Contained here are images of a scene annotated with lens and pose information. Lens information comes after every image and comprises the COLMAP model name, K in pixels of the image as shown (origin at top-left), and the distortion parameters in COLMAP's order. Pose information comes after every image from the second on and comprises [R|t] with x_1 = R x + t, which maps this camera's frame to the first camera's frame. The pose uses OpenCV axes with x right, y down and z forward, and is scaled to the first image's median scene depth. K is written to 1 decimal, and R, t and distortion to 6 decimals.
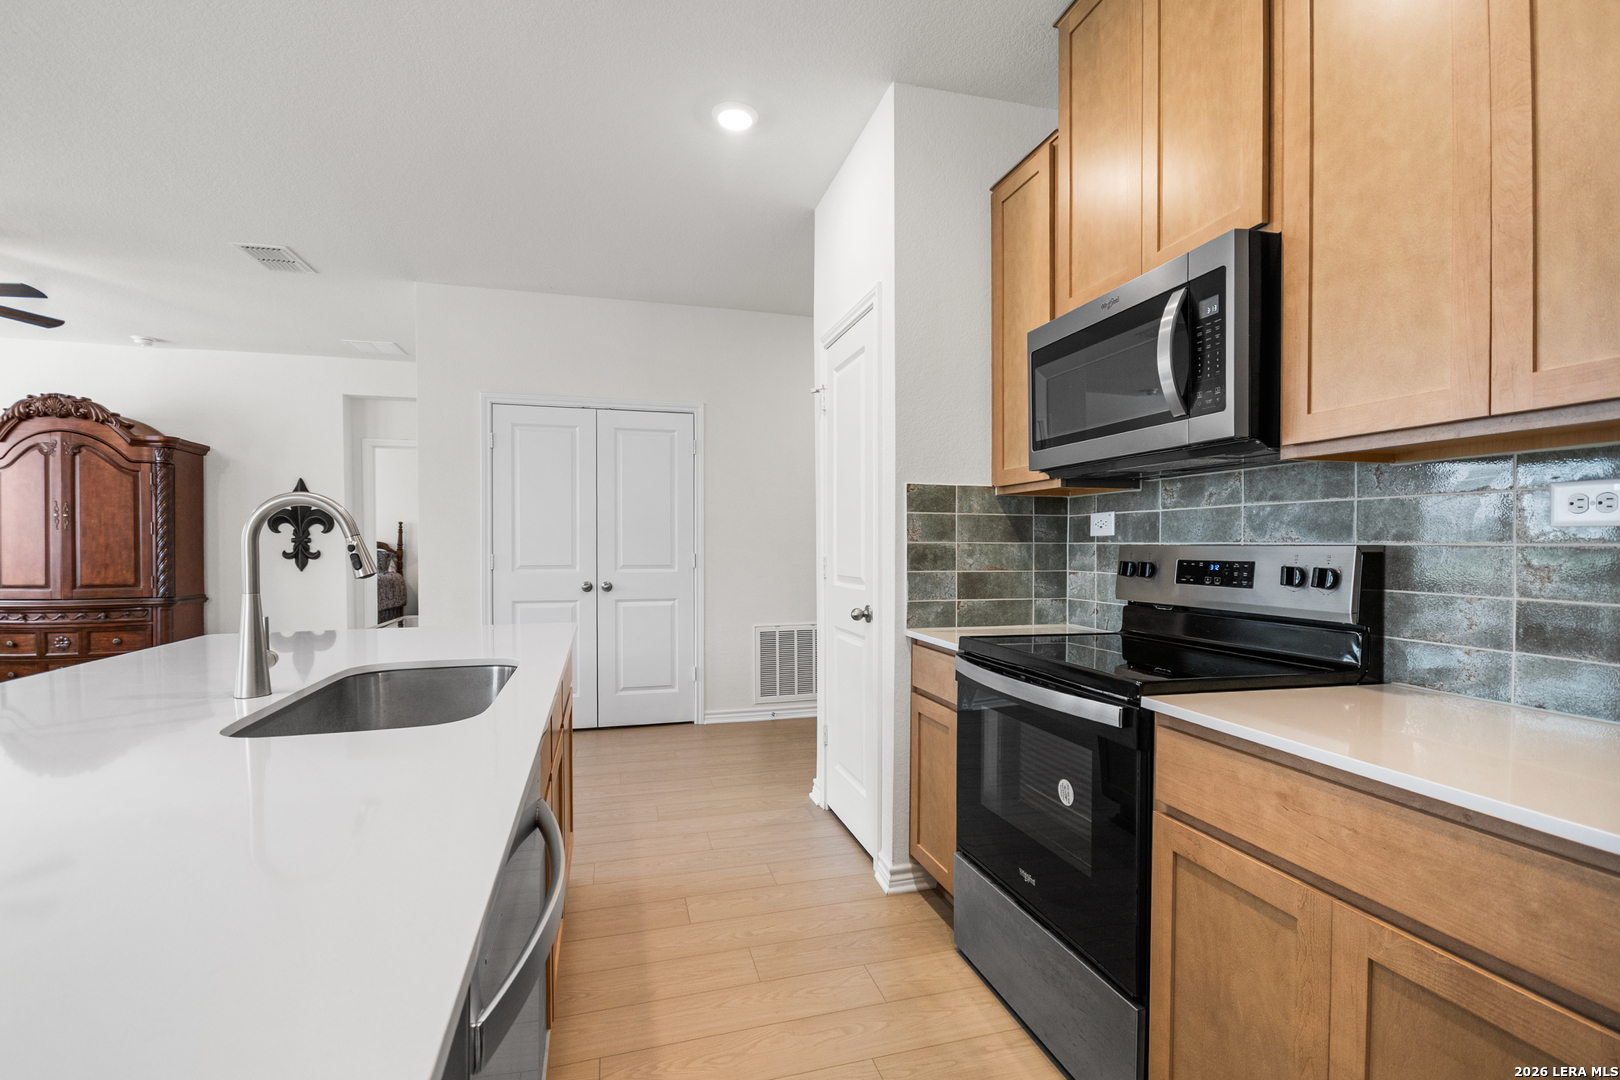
lens RADIAL K [[735.4, 0, 817.9], [0, 735.4, 553.5], [0, 0, 1]] dist [0.028455, -0.018301]
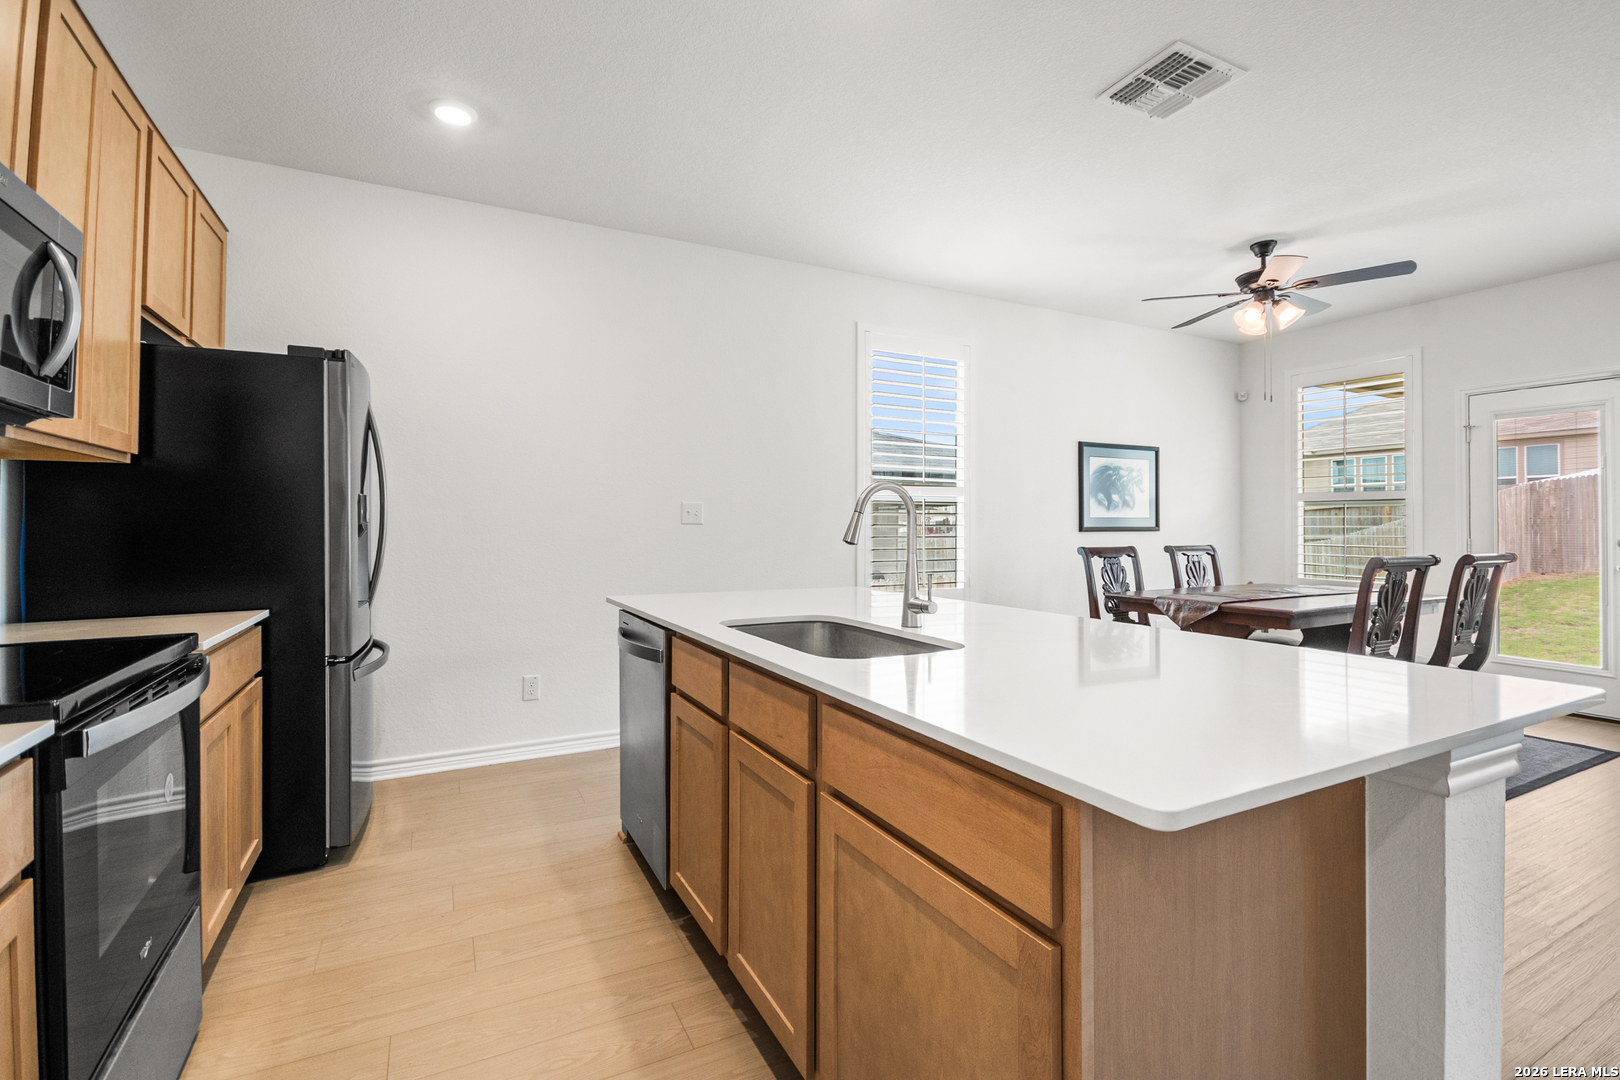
lens RADIAL K [[723.8, 0, 809.9], [0, 723.8, 516.9], [0, 0, 1]] dist [-0.000558, -0.000181]
pose [[-0.978877, -0.002665, -0.204435, -0.089544], [-0.003066, 0.999994, 0.001647, -0.004627], [0.204429, 0.002239, -0.978879, 0.709439]]
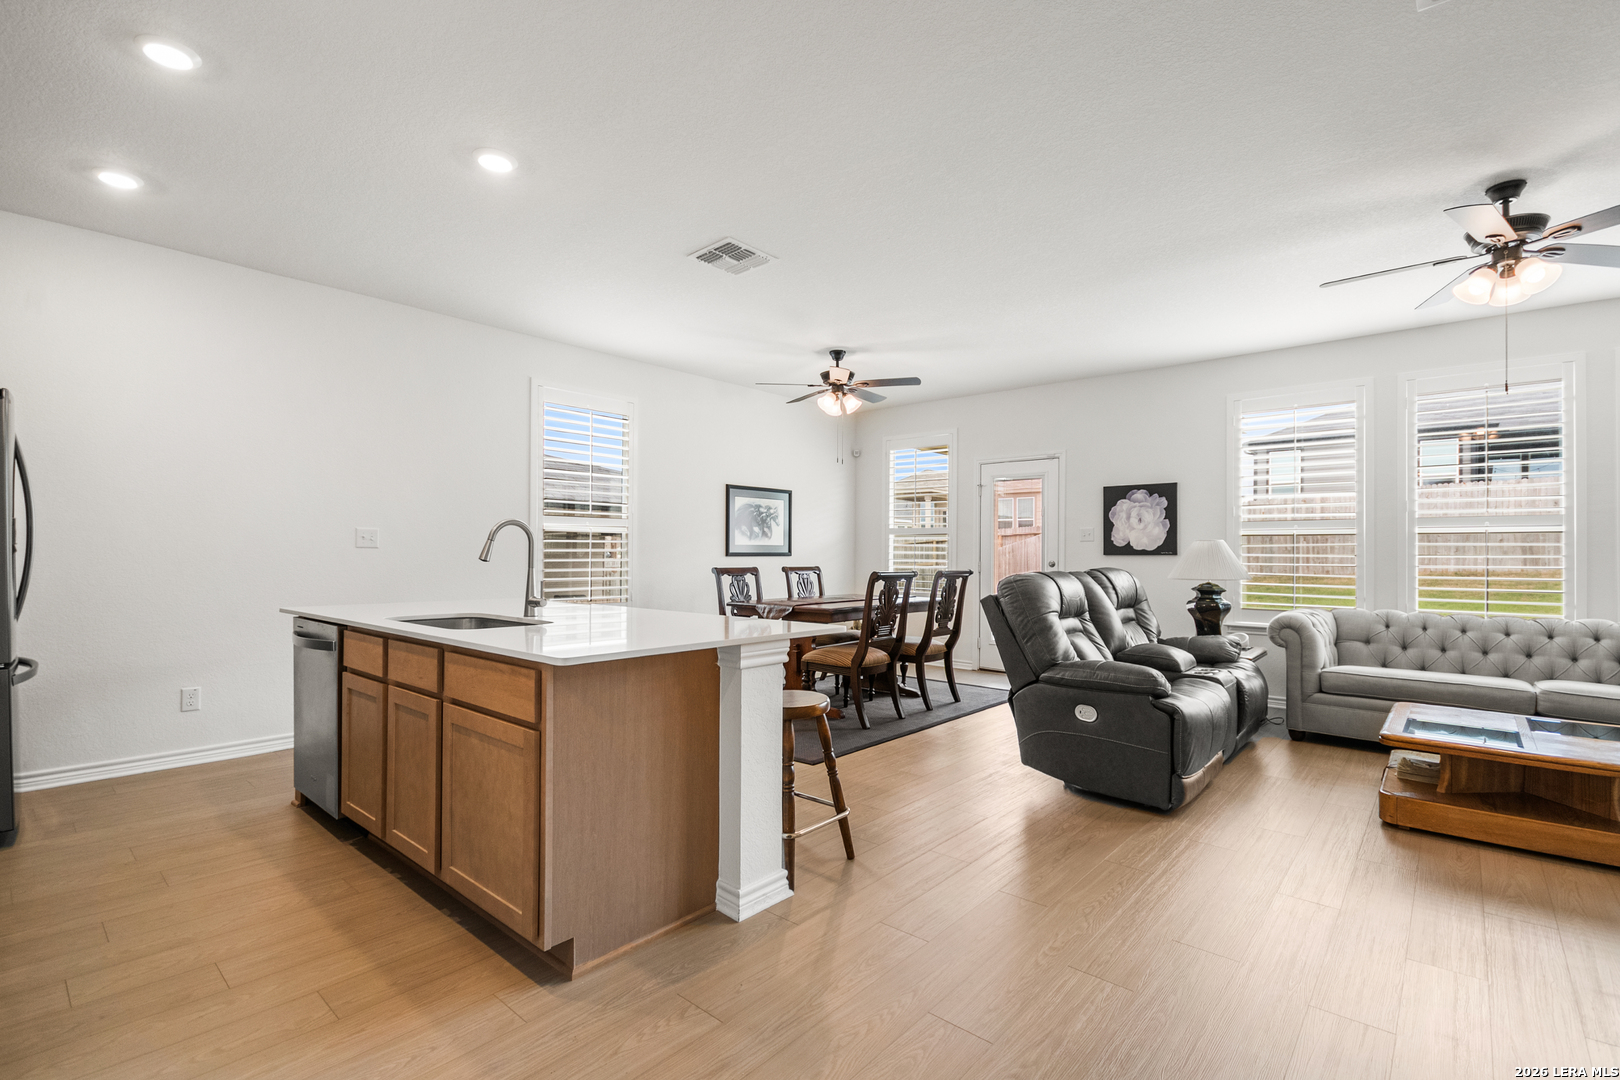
lens RADIAL K [[733.2, 0, 822.1], [0, 733.2, 551.6], [0, 0, 1]] dist [-0.000294, 0.000320]
pose [[-0.830433, -0.005649, -0.557089, -0.088008], [-0.013347, 0.999863, 0.009758, -0.006331], [0.556958, 0.015539, -0.830395, 0.989864]]
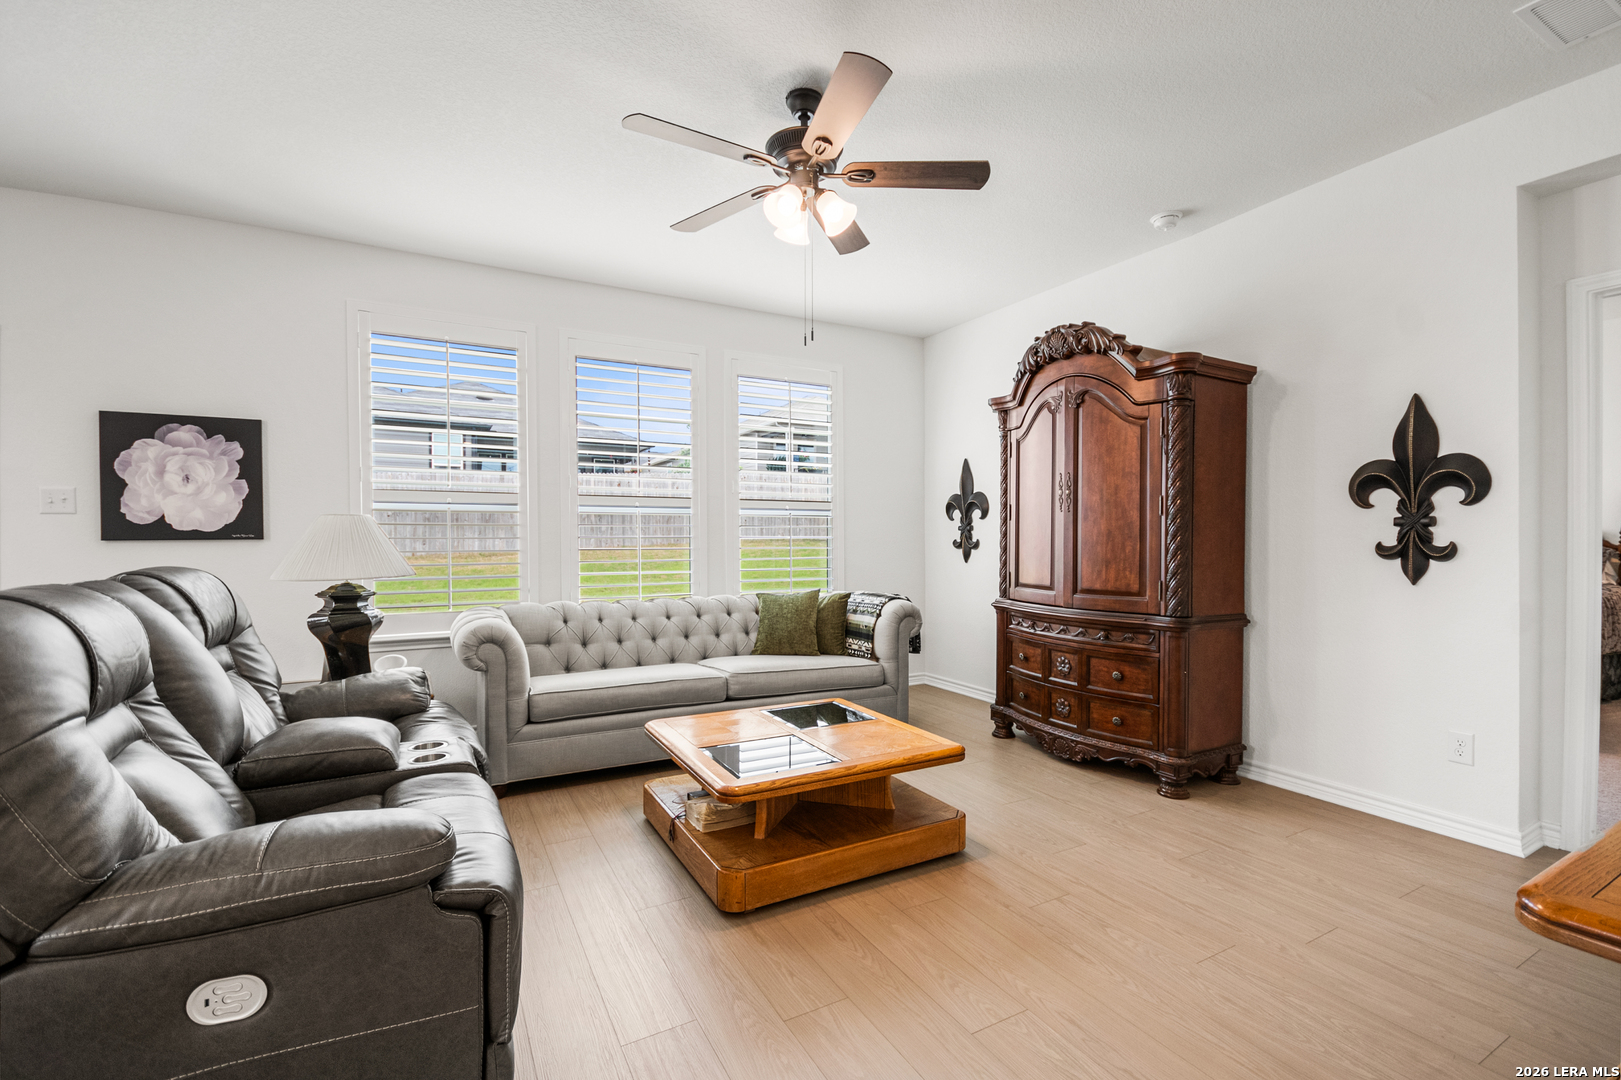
lens RADIAL K [[712.0, 0, 819.3], [0, 712.0, 545.6], [0, 0, 1]] dist [0.001729, -0.000482]
pose [[0.239371, 0.009943, -0.970877, -0.436972], [-0.011141, 0.999910, 0.007494, -0.001442], [0.970864, 0.009023, 0.239460, 0.662897]]
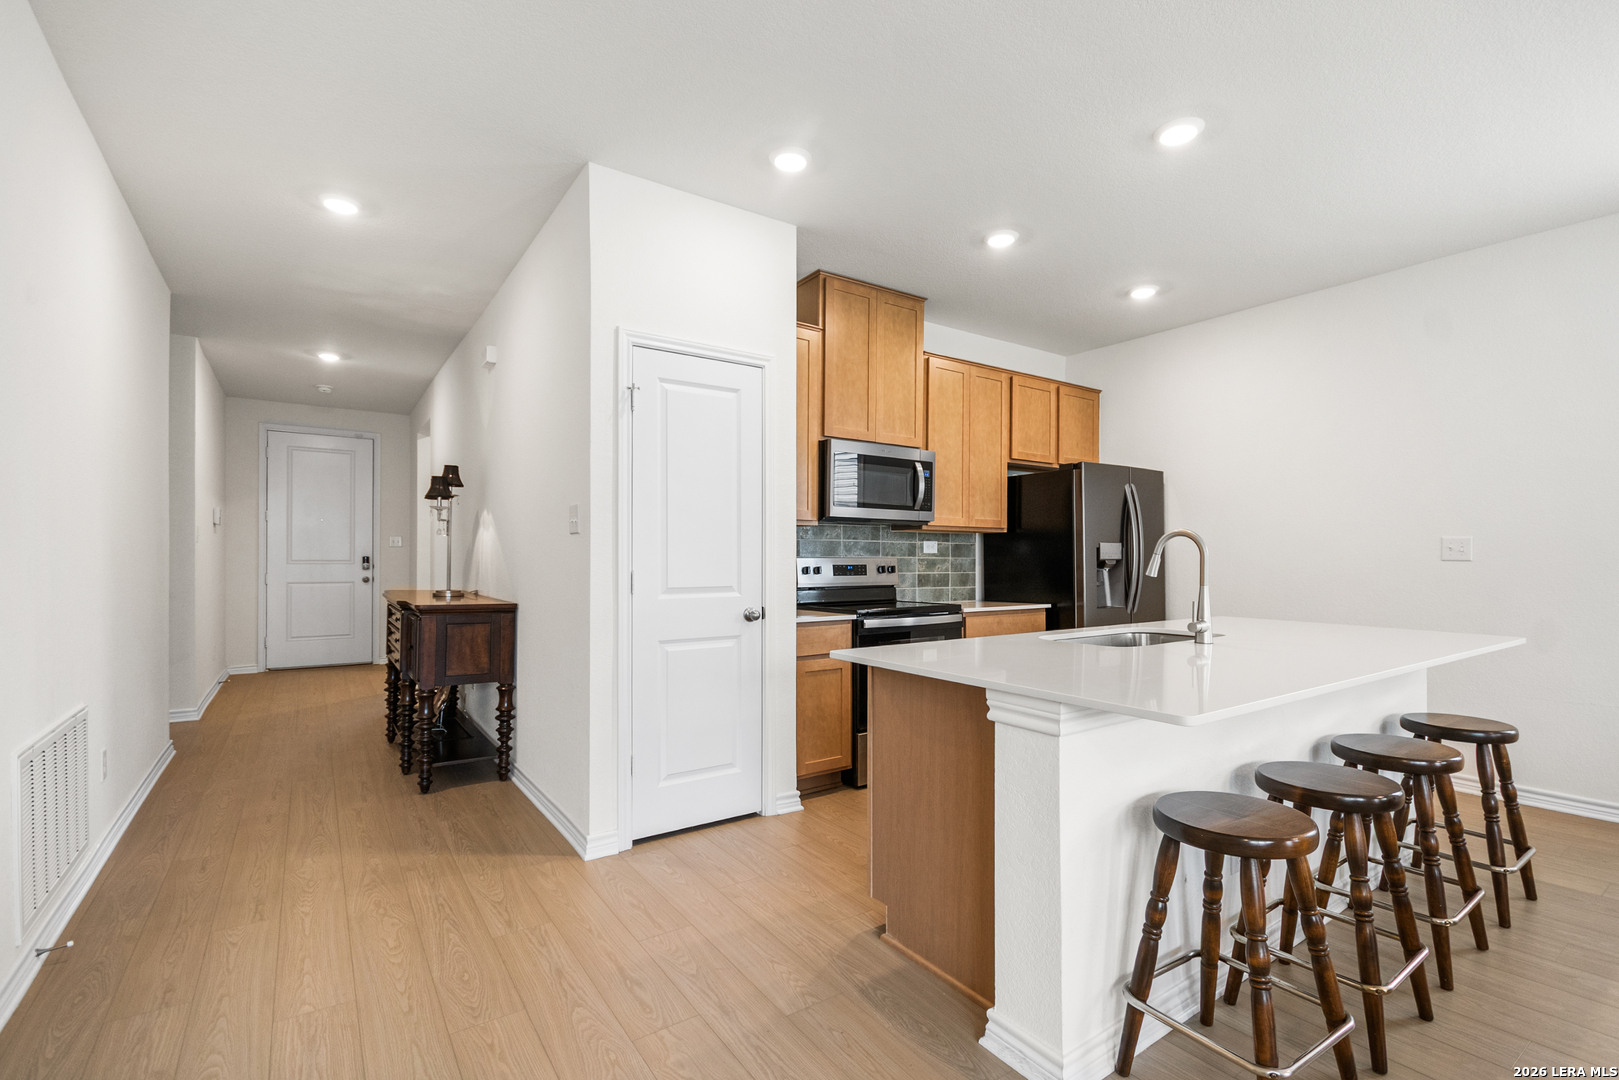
lens RADIAL K [[742.9, 0, 831.9], [0, 742.9, 556.4], [0, 0, 1]] dist [0.000392, 0.000078]
pose [[-0.346840, 0.001339, 0.937923, -0.657562], [0.011007, 0.999936, 0.002643, -0.009042], [-0.937860, 0.011240, -0.346832, 0.759486]]
